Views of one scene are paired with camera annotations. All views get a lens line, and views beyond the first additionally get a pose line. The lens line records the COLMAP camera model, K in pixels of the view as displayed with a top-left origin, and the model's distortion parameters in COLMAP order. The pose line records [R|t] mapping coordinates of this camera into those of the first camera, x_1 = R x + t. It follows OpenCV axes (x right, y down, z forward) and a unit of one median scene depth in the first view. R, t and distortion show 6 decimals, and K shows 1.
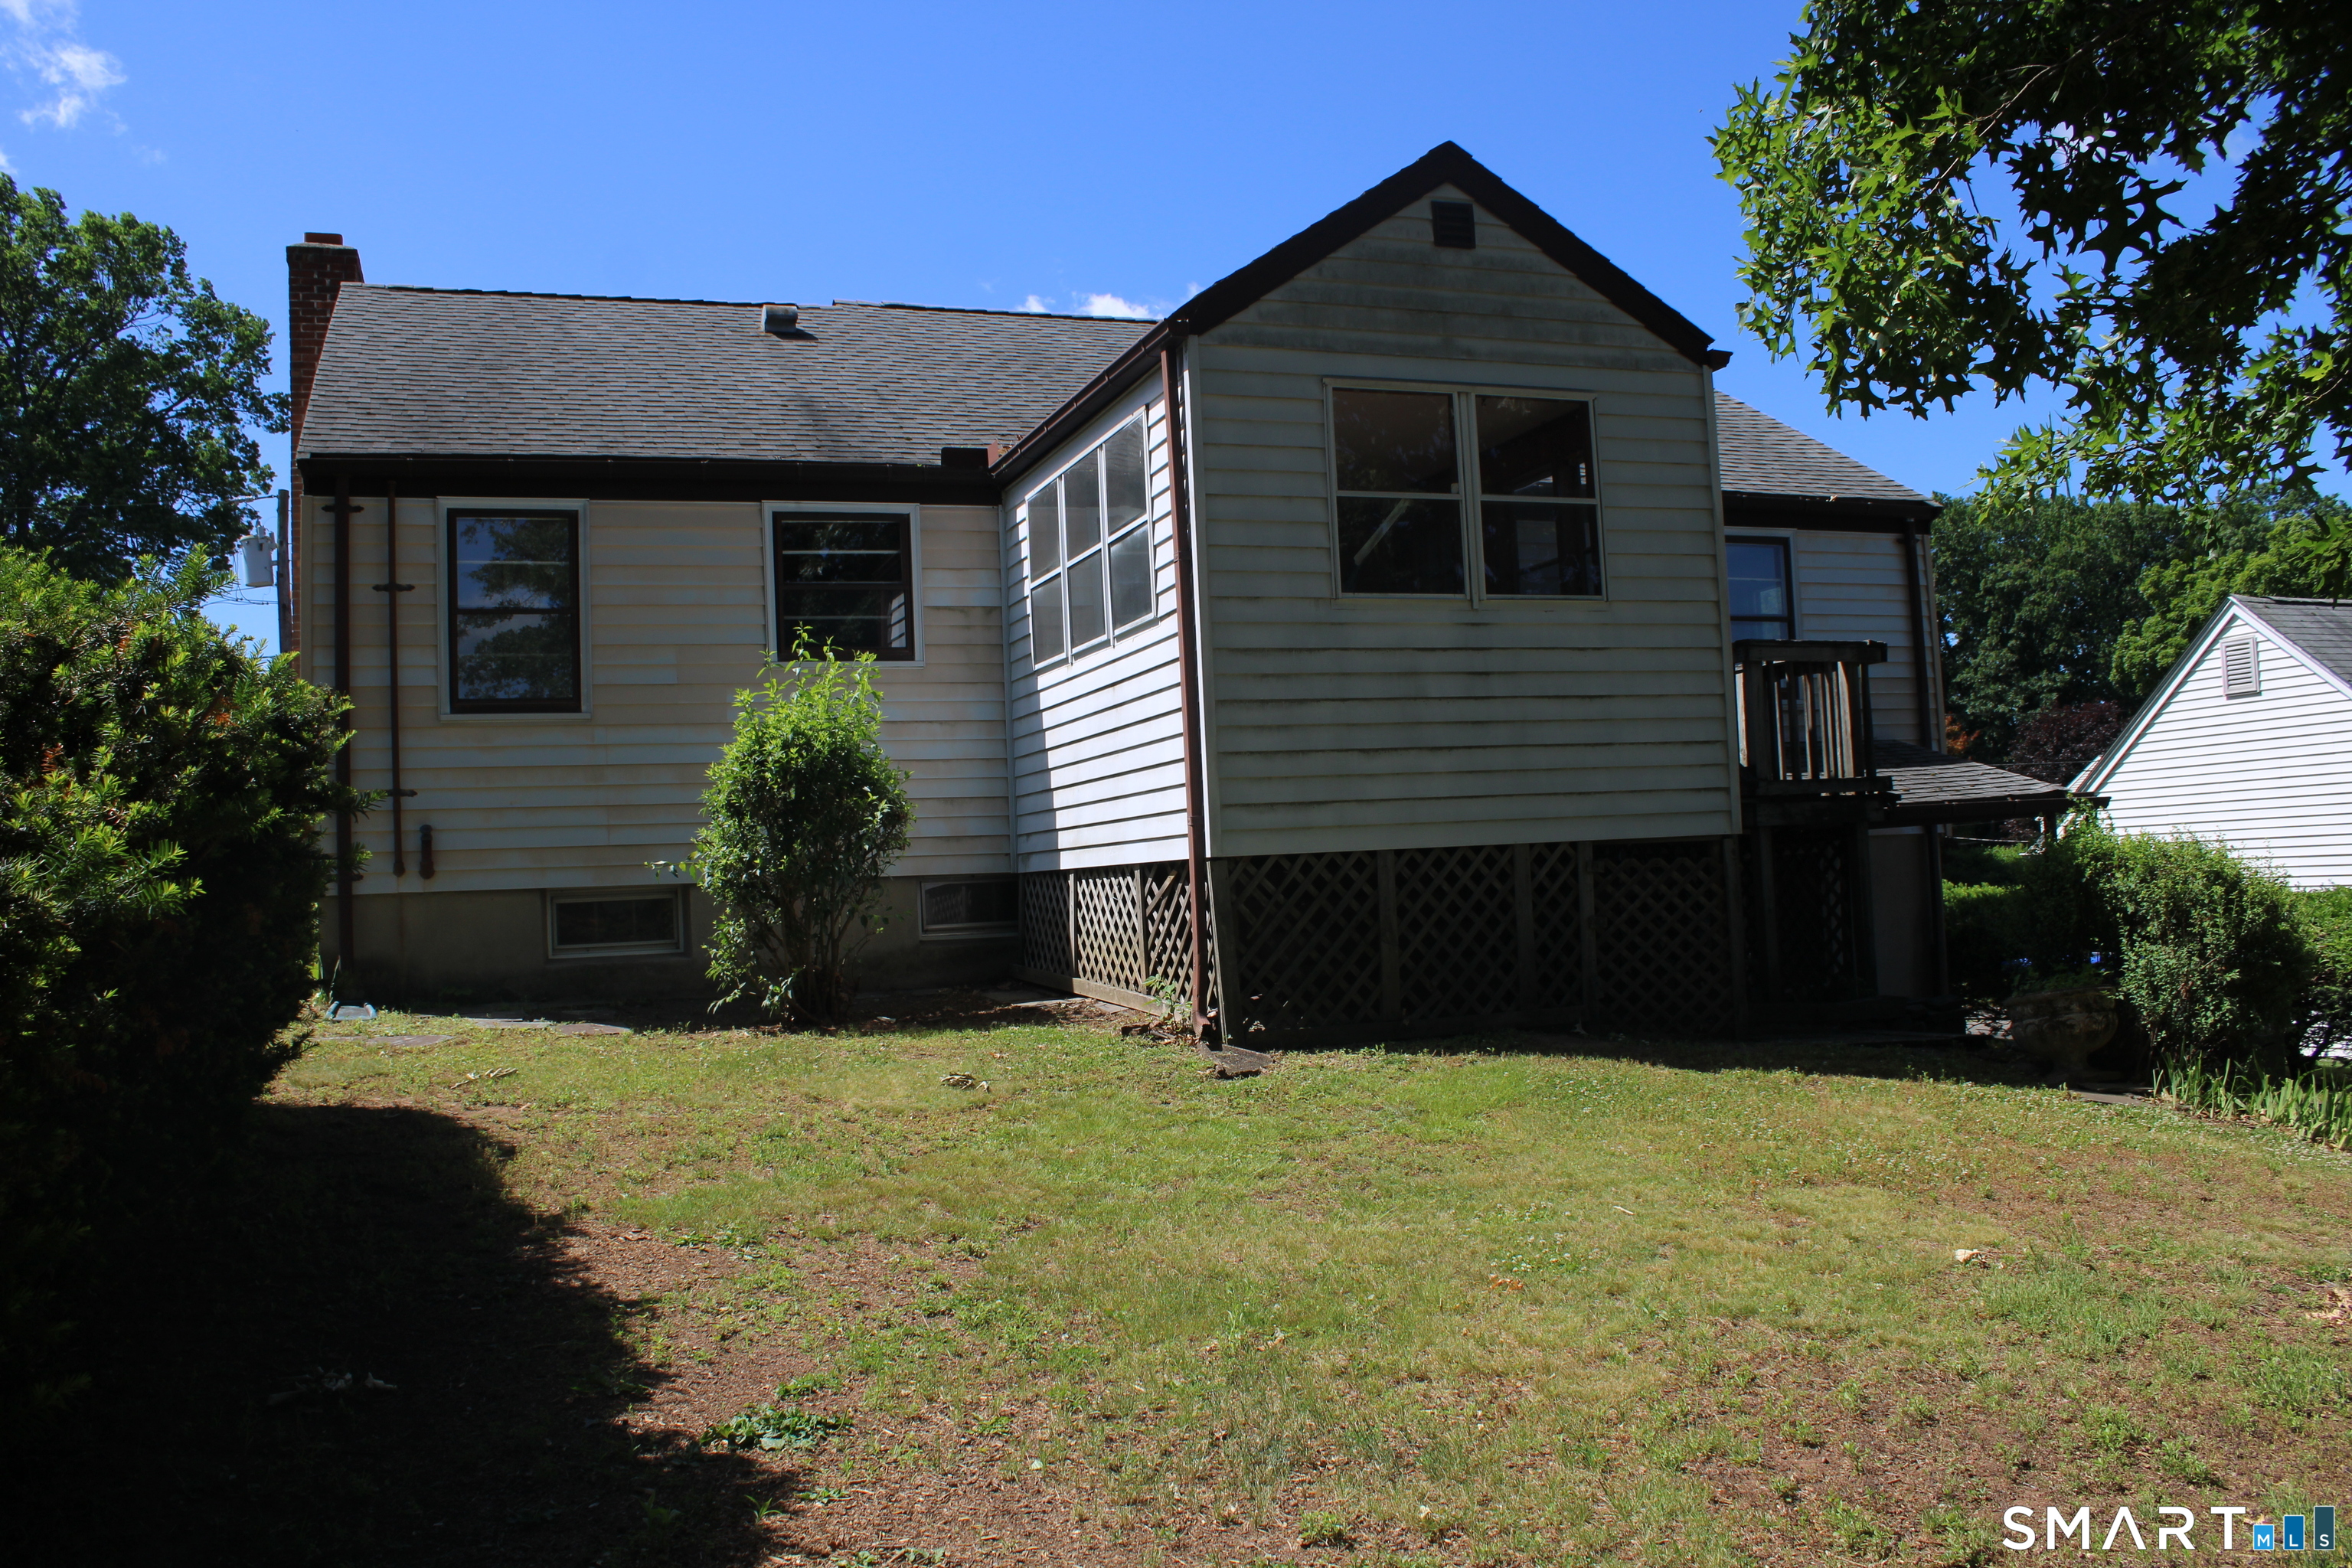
lens RADIAL K [[1932.1, 0, 1175.1], [0, 1932.1, 780.1], [0, 0, 1]] dist [-0.107144, 0.019126]
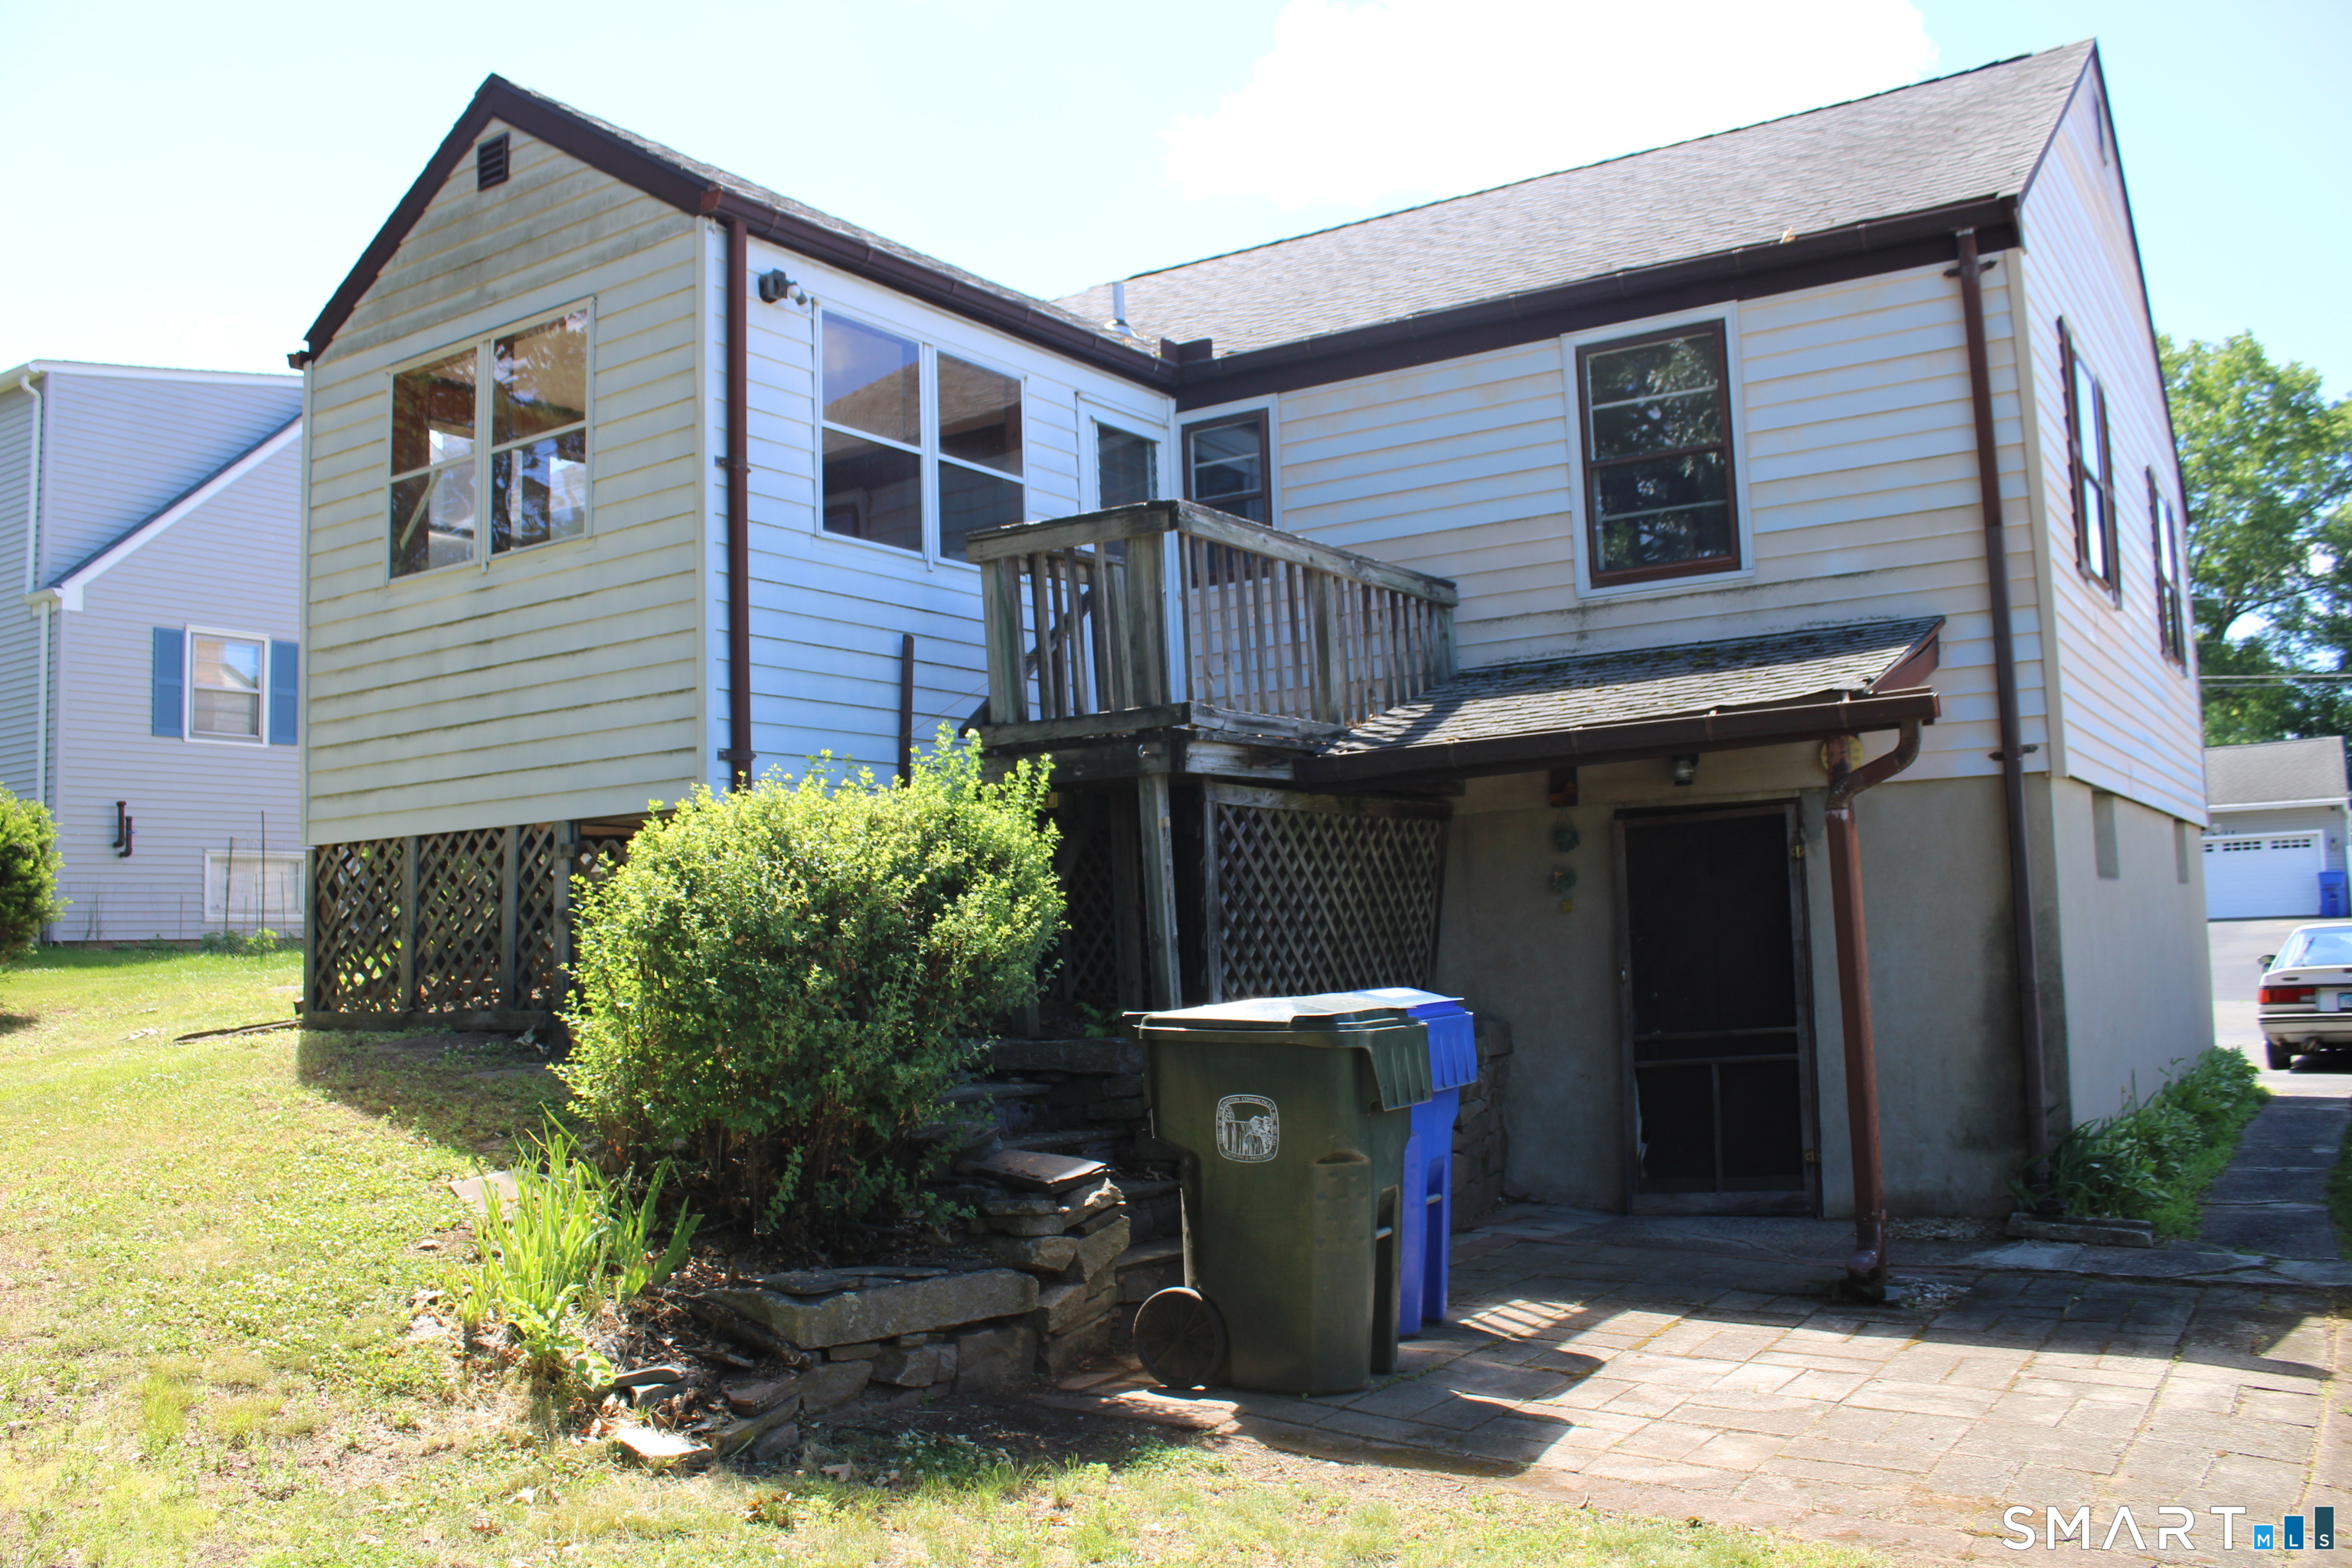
lens RADIAL K [[1932.1, 0, 1174.7], [0, 1932.1, 793.1], [0, 0, 1]] dist [-0.107144, 0.019126]
pose [[0.596352, -0.037048, -0.801868, 1.074019], [0.051328, 0.998650, -0.007967, 0.040797], [0.801080, -0.036408, 0.597449, 0.710907]]
